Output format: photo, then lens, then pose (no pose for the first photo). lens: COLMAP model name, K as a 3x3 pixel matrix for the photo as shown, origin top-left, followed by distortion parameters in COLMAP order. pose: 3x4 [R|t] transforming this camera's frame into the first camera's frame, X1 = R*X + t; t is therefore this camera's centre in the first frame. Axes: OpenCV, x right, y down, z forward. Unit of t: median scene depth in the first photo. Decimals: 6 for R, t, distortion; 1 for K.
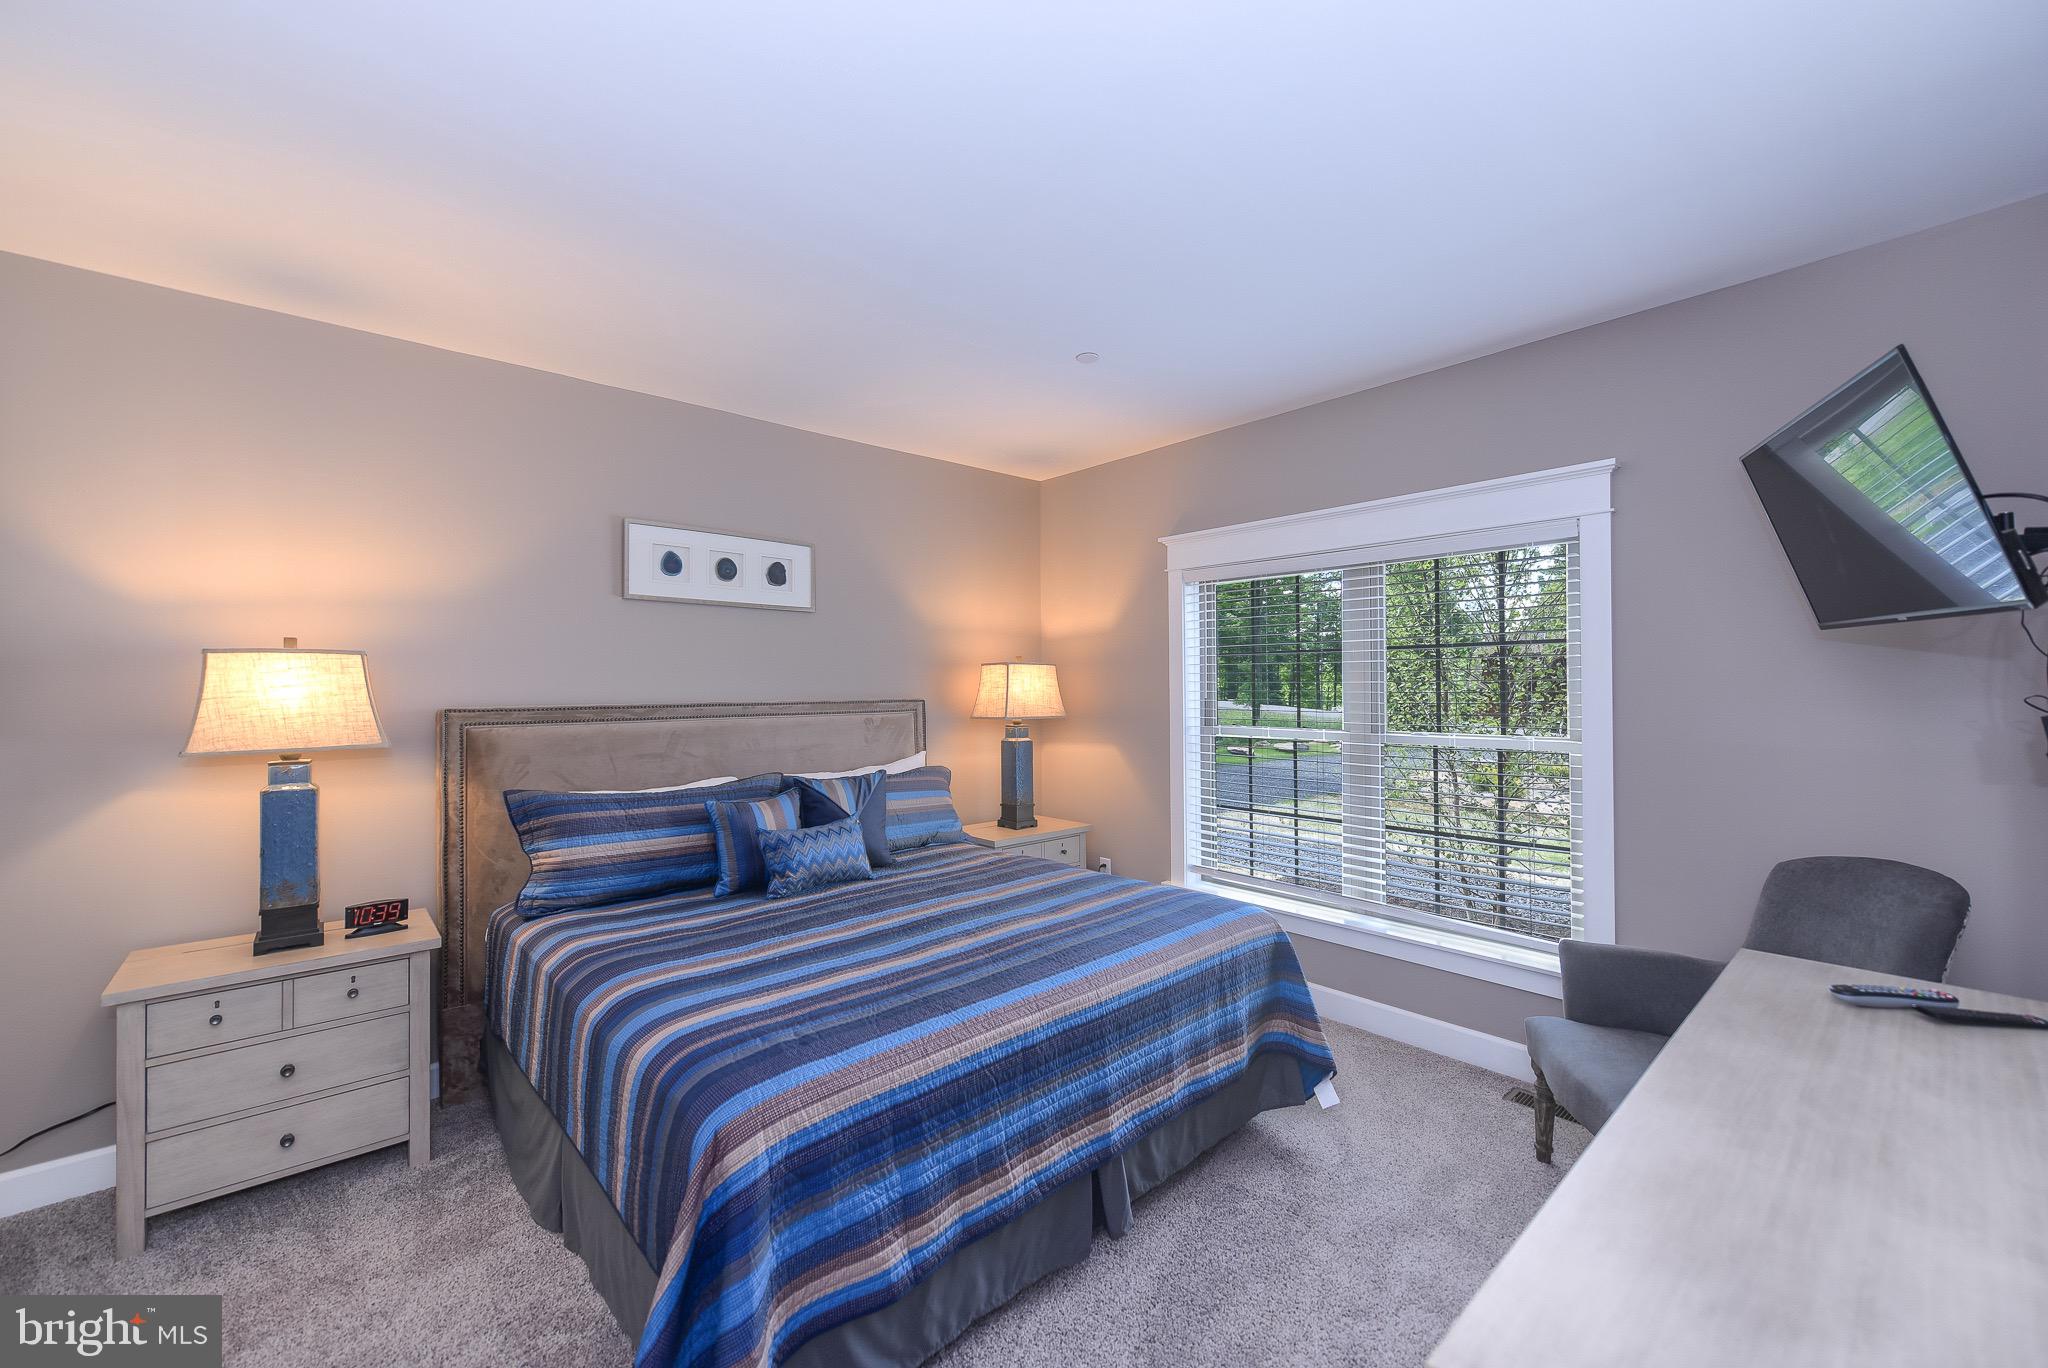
lens RADIAL K [[801.1, 0, 1019.0], [0, 801.1, 684.2], [0, 0, 1]] dist [0.005555, -0.001105]
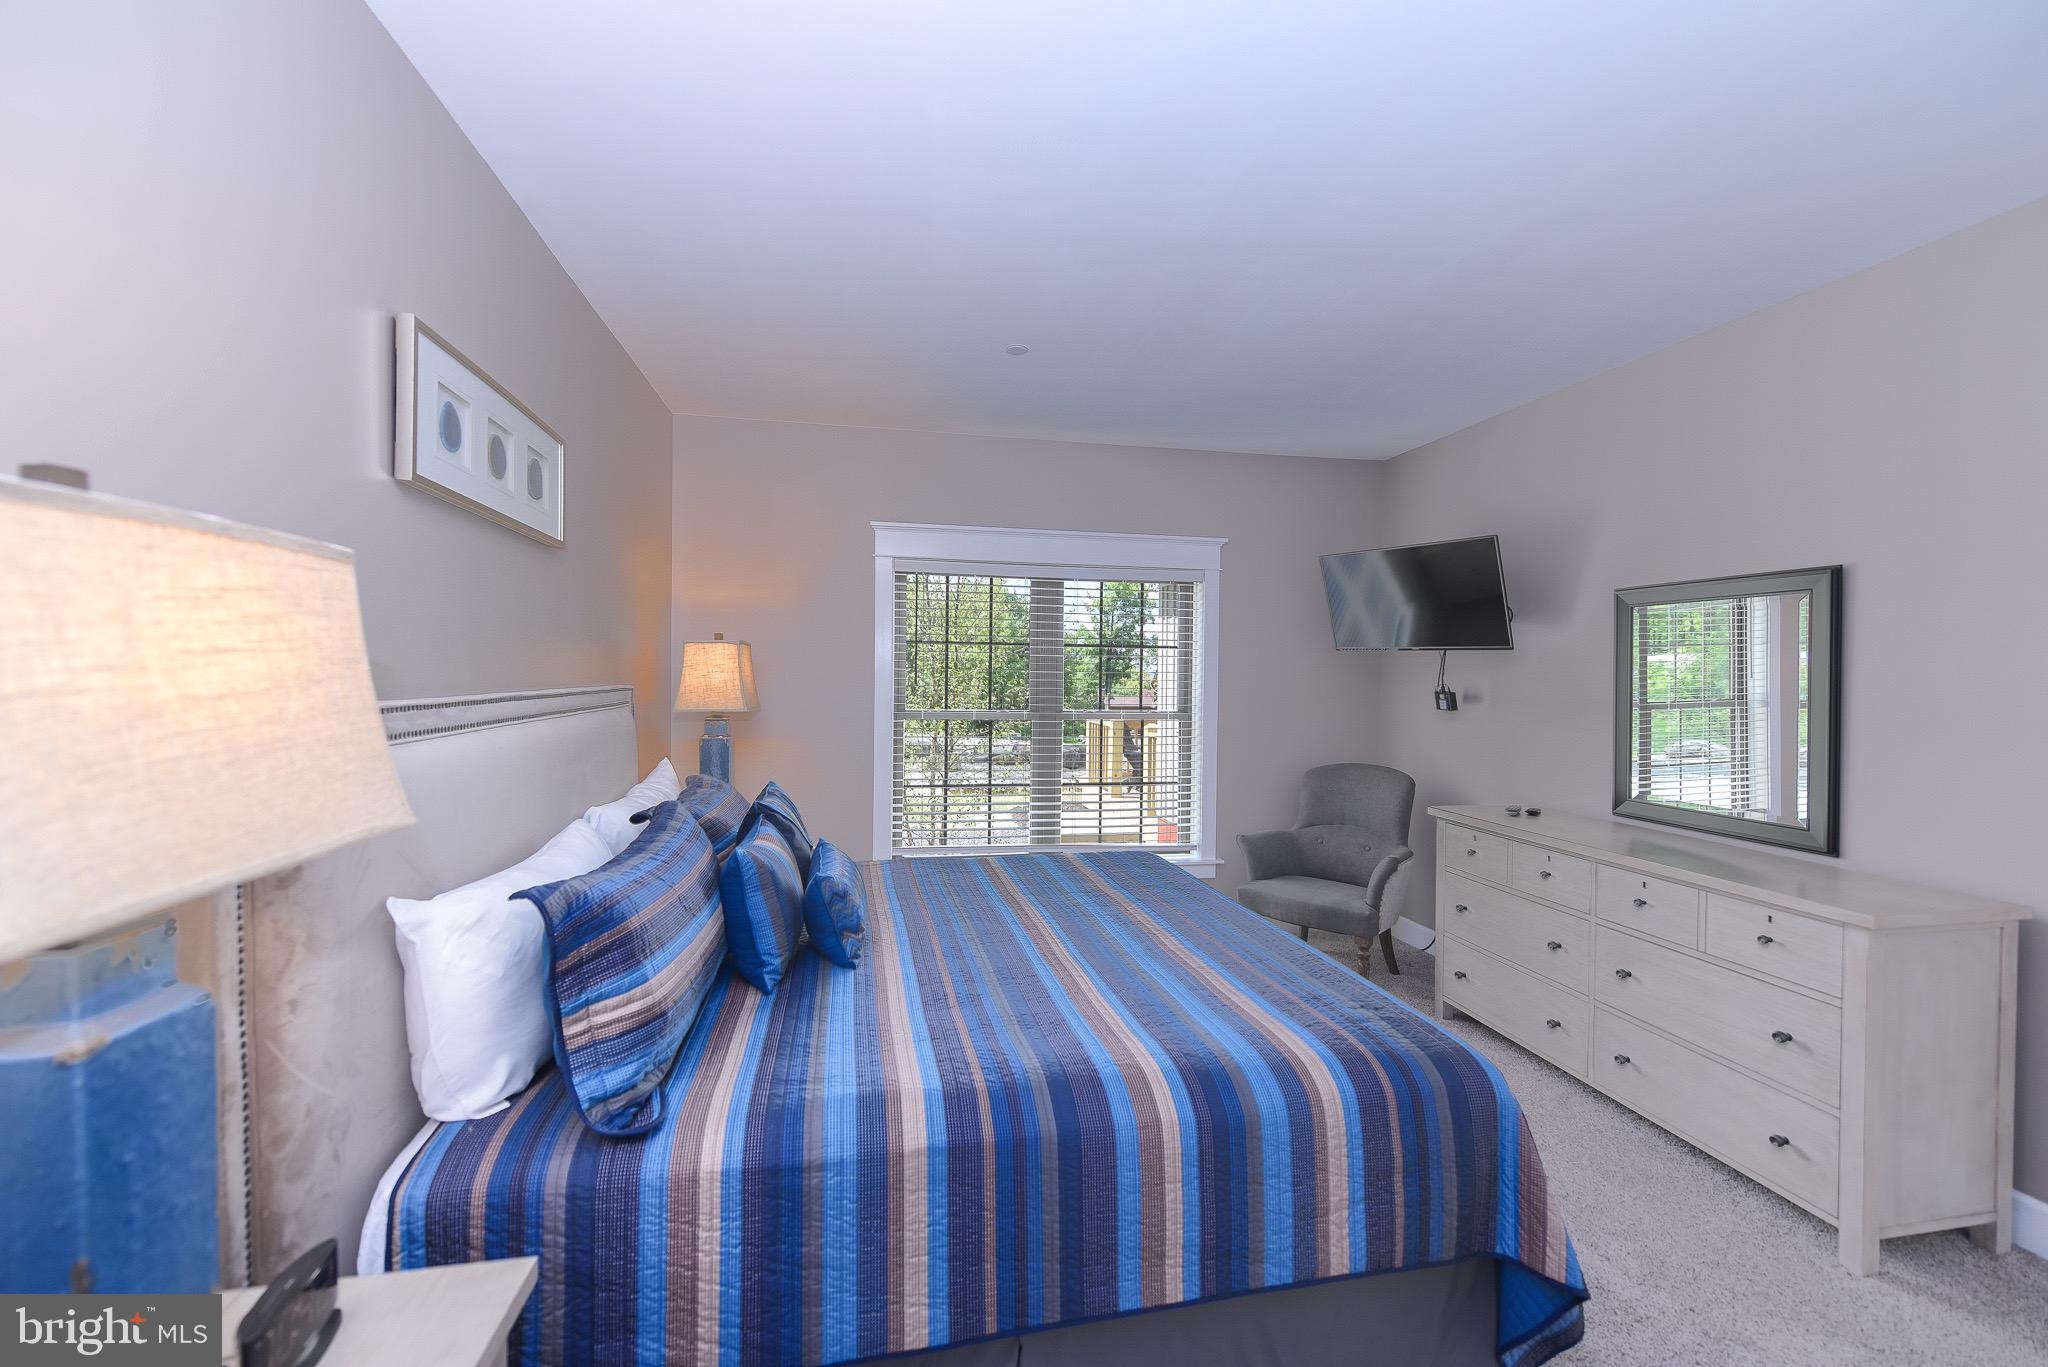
lens RADIAL K [[801.1, 0, 1019.0], [0, 801.1, 683.7], [0, 0, 1]] dist [0.005555, -0.001105]
pose [[0.505791, 0.000884, 0.862655, -0.700383], [-0.015419, 0.999849, 0.008016, 0.005435], [-0.862518, -0.017356, 0.505728, 0.416249]]
